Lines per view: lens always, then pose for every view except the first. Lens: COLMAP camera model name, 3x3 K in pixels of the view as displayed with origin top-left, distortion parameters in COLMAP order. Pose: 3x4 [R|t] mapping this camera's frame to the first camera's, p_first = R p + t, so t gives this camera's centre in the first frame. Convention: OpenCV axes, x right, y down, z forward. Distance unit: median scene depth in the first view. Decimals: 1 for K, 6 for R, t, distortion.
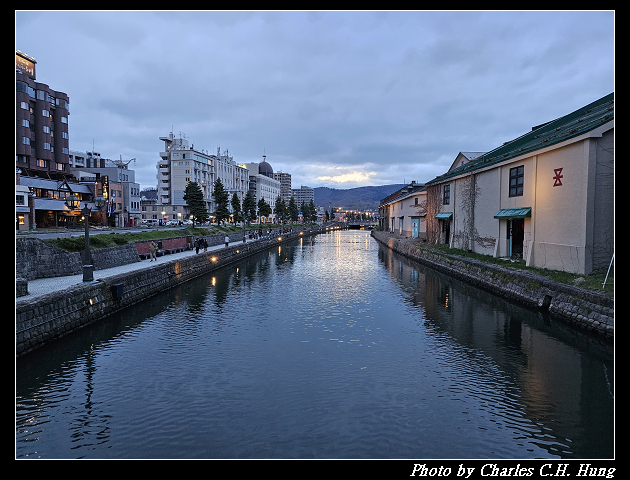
lens RADIAL K [[400.5, 0, 315.0], [0, 400.5, 240.0], [0, 0, 1]] dist [0.038977, -0.000650]
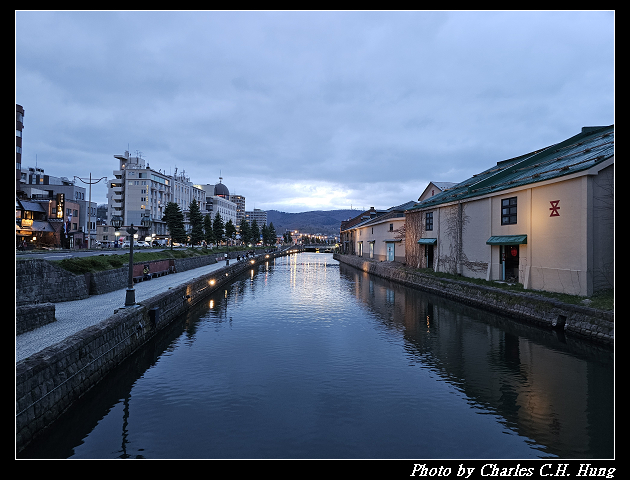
lens RADIAL K [[400.5, 0, 315.0], [0, 400.5, 240.0], [0, 0, 1]] dist [0.038977, -0.000650]
pose [[0.991396, 0.012885, 0.130259, -0.110200], [-0.005344, 0.998298, -0.058074, -0.000004], [-0.130786, 0.056878, 0.989778, -0.006496]]
